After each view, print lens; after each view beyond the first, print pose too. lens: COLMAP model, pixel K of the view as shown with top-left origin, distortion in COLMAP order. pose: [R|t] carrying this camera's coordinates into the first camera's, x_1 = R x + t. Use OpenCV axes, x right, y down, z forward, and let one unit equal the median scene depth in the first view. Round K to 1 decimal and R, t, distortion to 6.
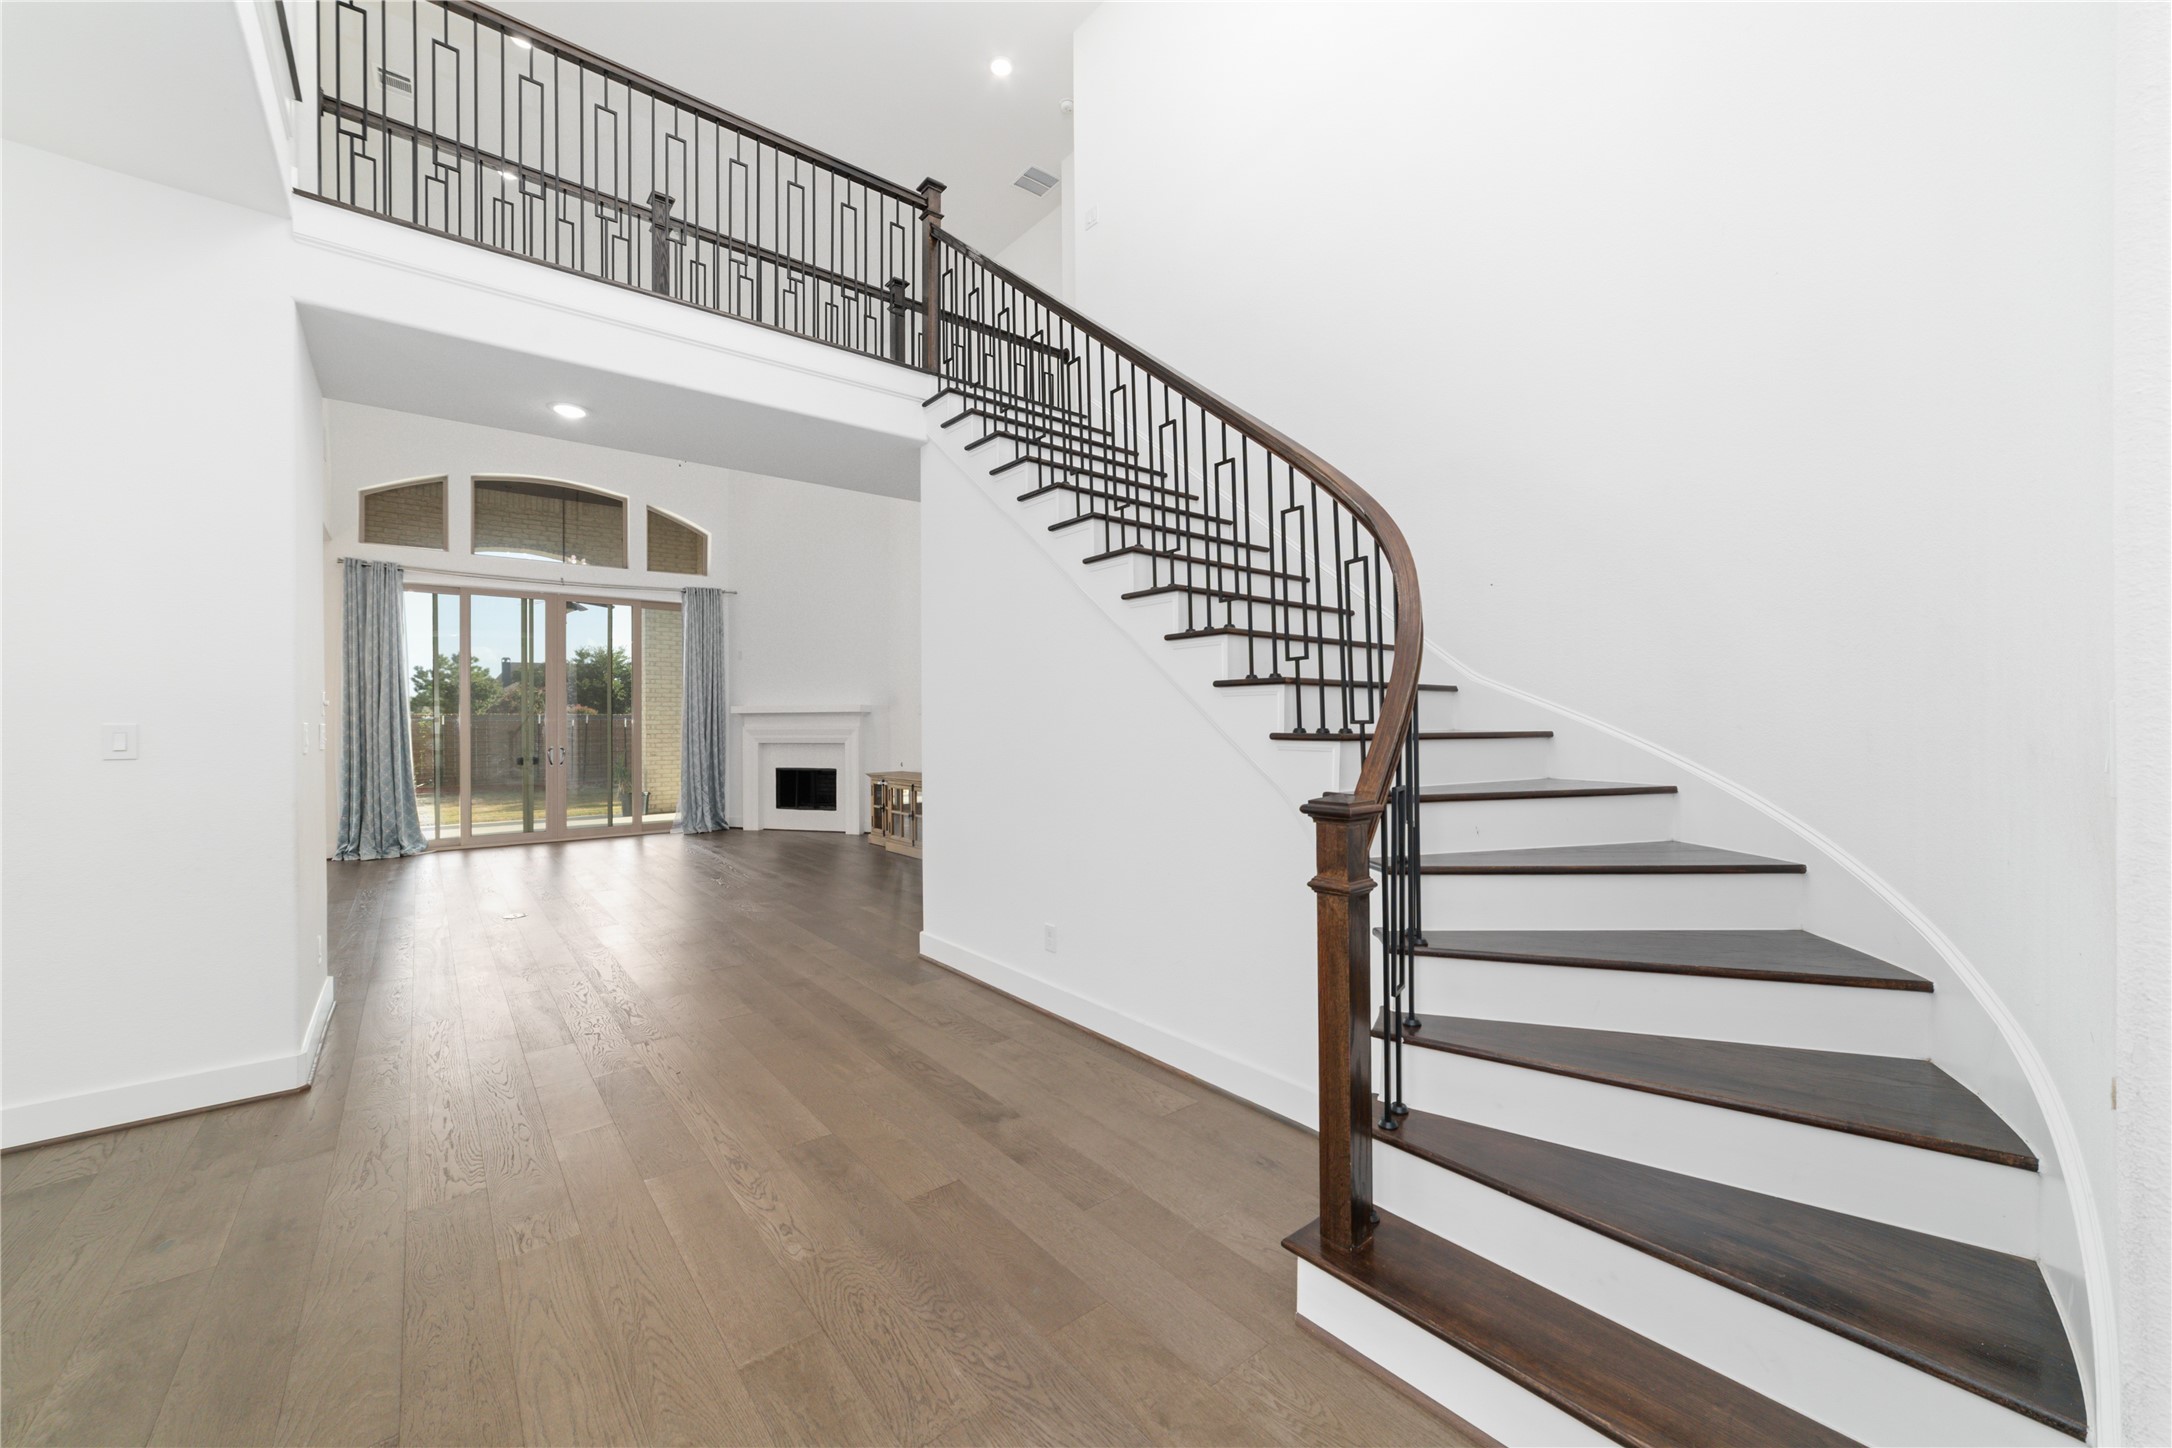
lens RADIAL K [[834.6, 0, 1089.9], [0, 834.6, 719.2], [0, 0, 1]] dist [-0.015449, 0.003173]
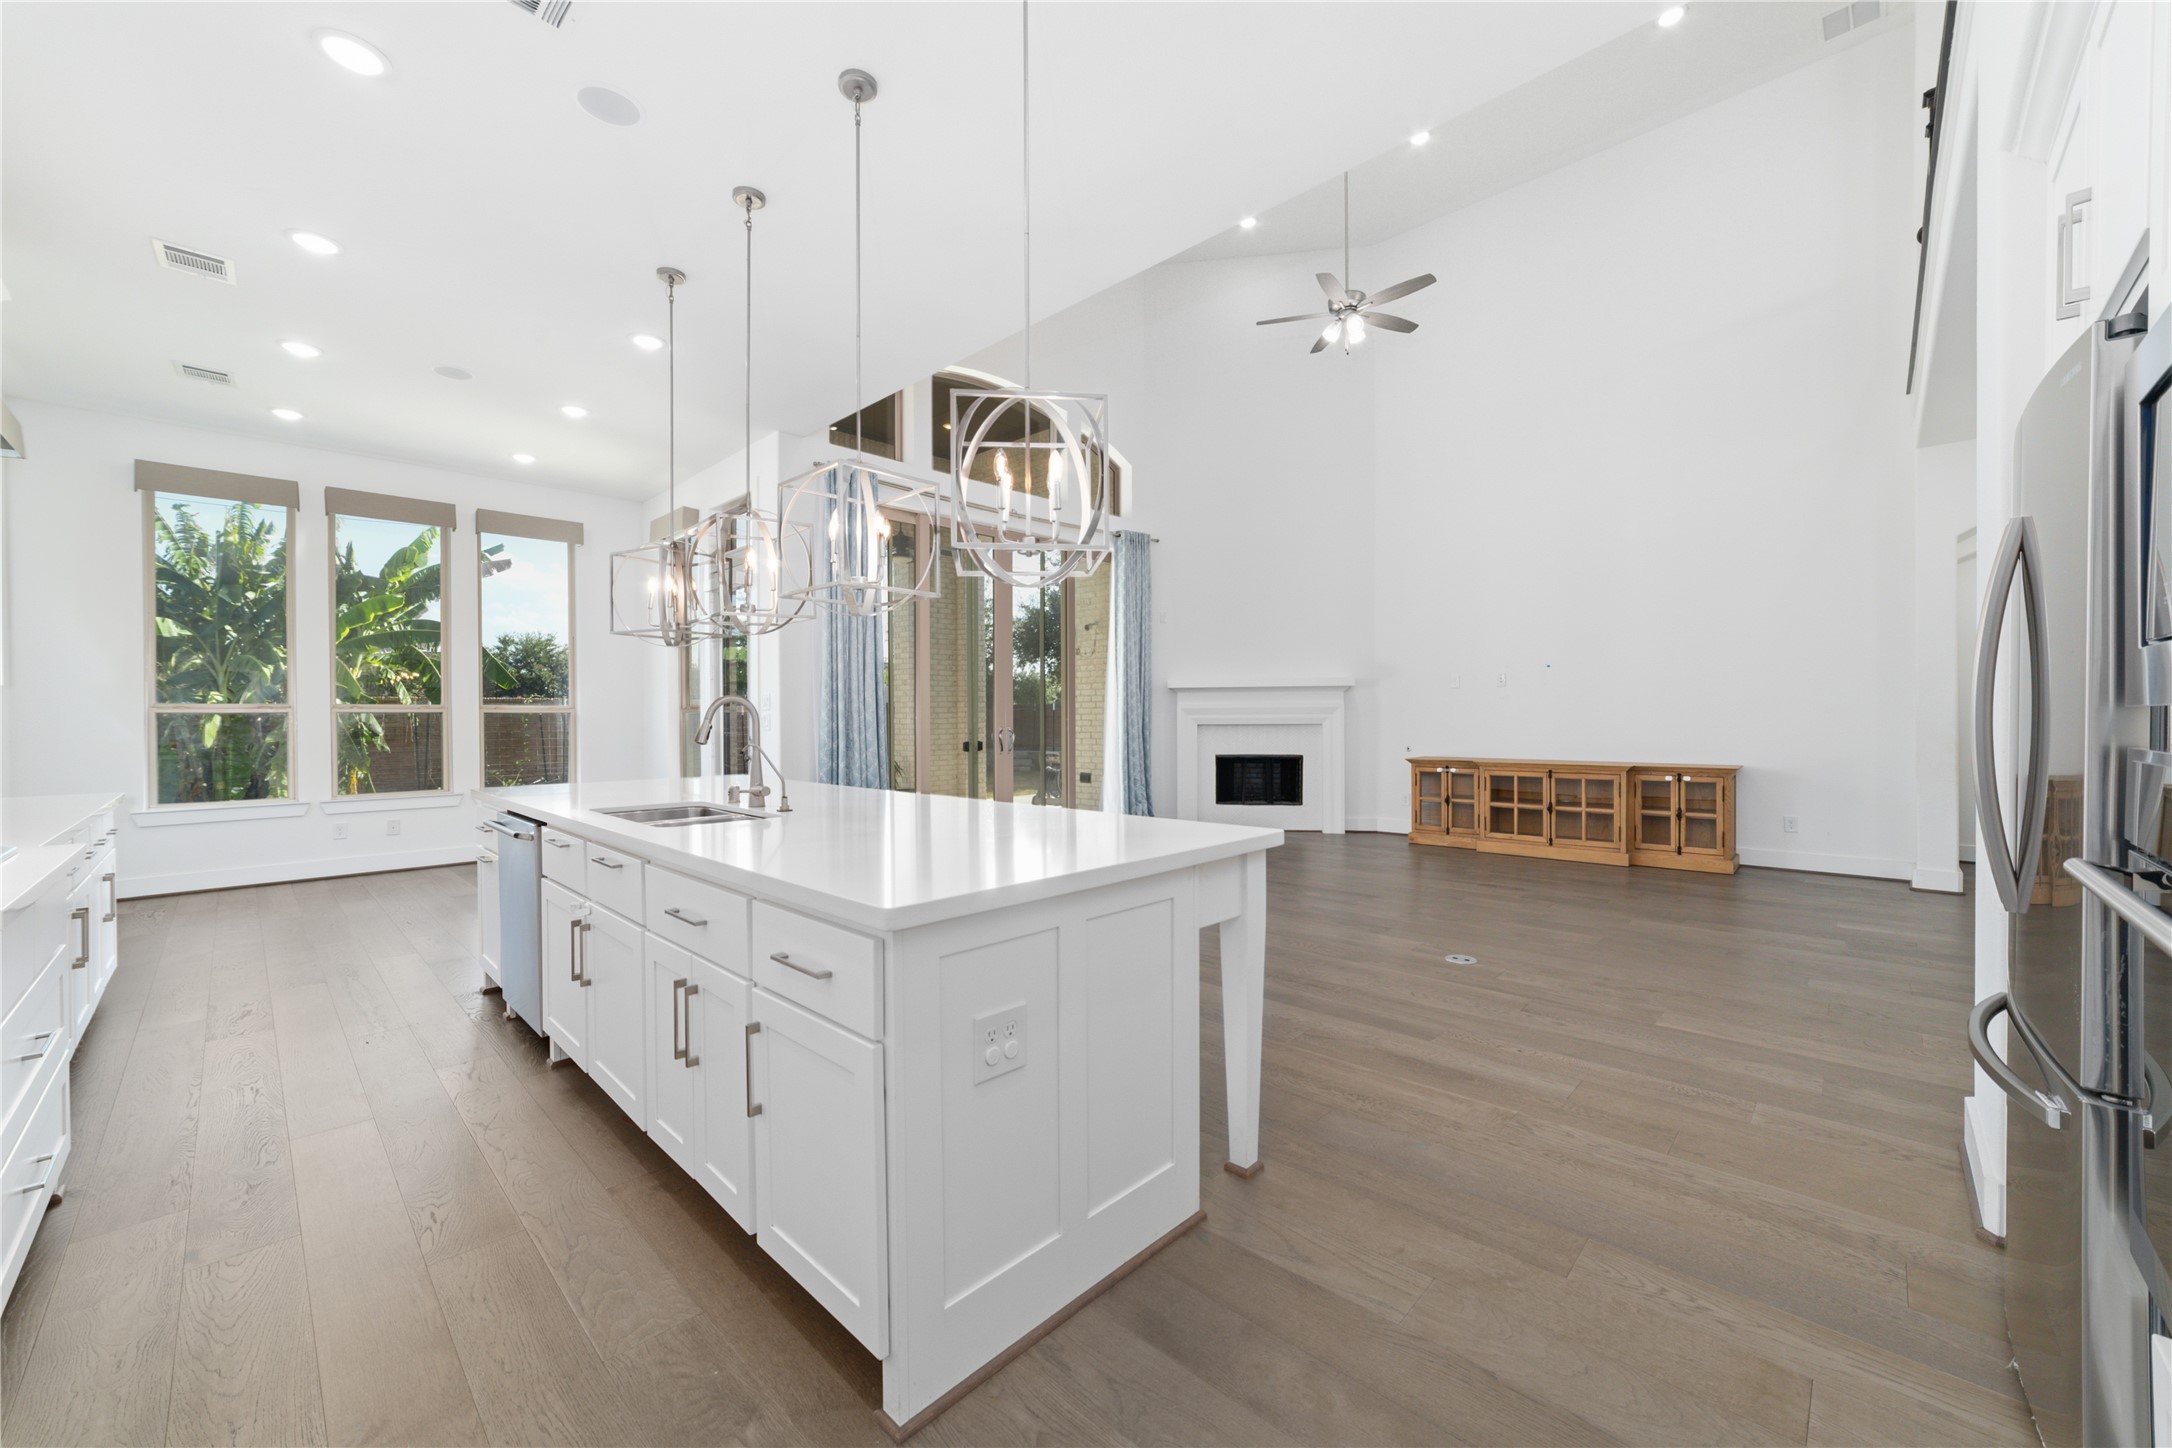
lens RADIAL K [[834.6, 0, 1080.3], [0, 834.6, 720.3], [0, 0, 1]] dist [-0.015449, 0.003173]
pose [[0.992394, -0.000602, 0.123102, -0.644850], [0.000053, 0.999990, 0.004462, 0.021933], [-0.123103, -0.004422, 0.992384, 0.202747]]
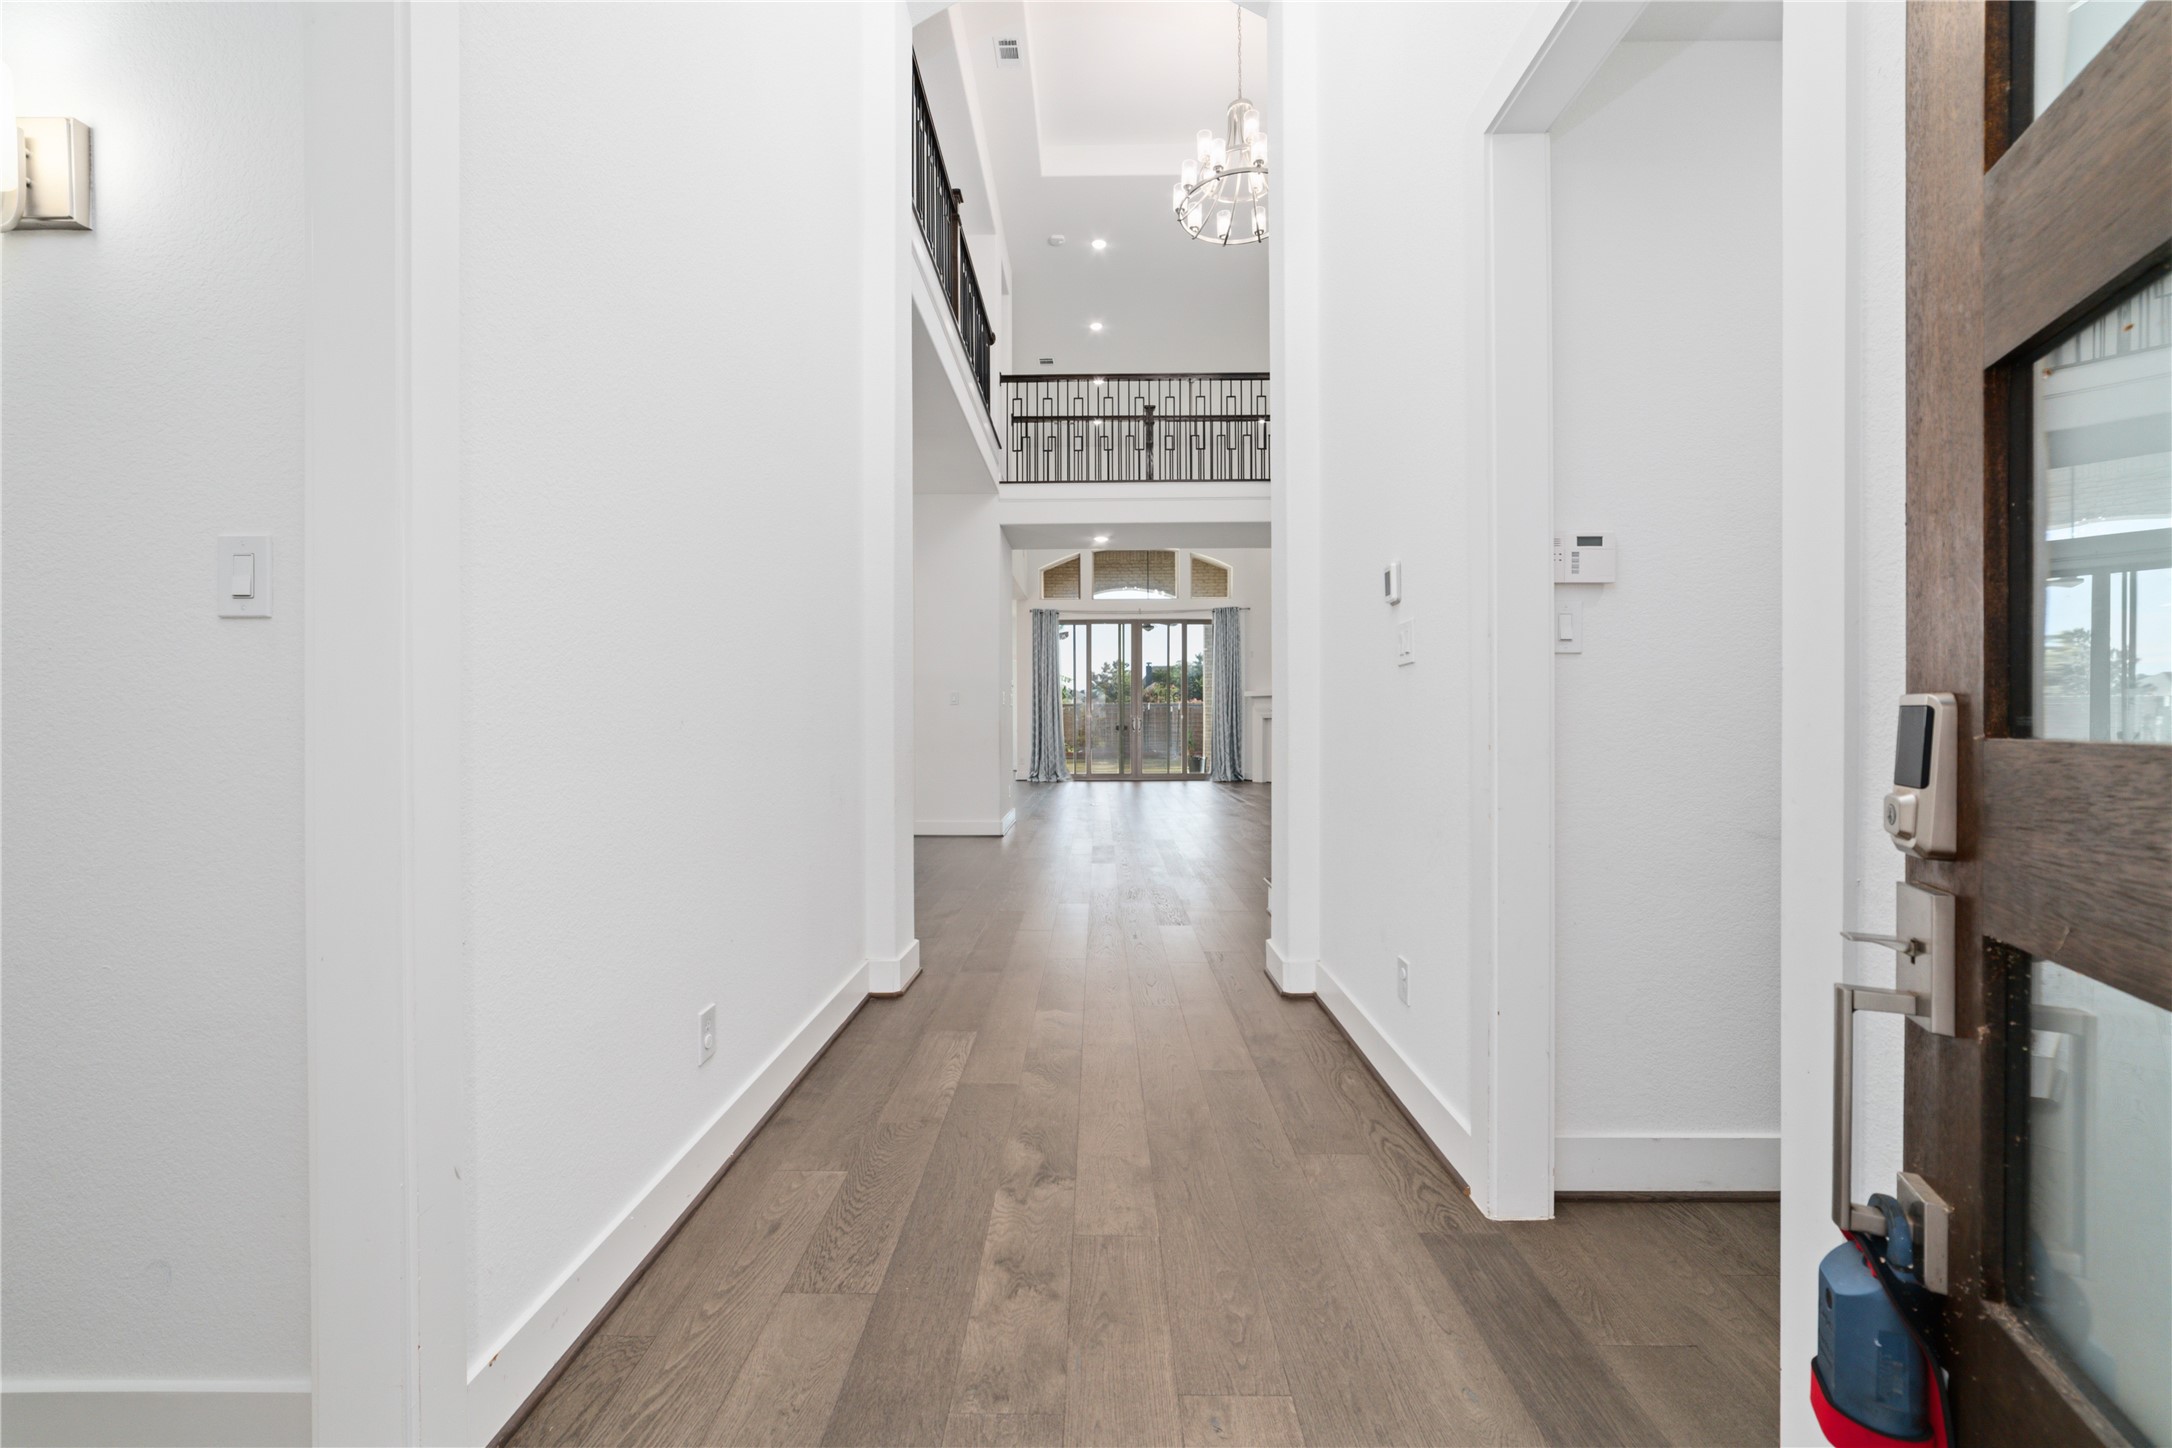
lens RADIAL K [[834.6, 0, 1090.1], [0, 834.6, 722.8], [0, 0, 1]] dist [-0.015449, 0.003173]
pose [[0.772204, 0.006405, -0.635343, 0.258527], [0.000361, 0.999945, 0.010520, 0.022970], [0.635375, -0.008353, 0.772159, -0.237421]]
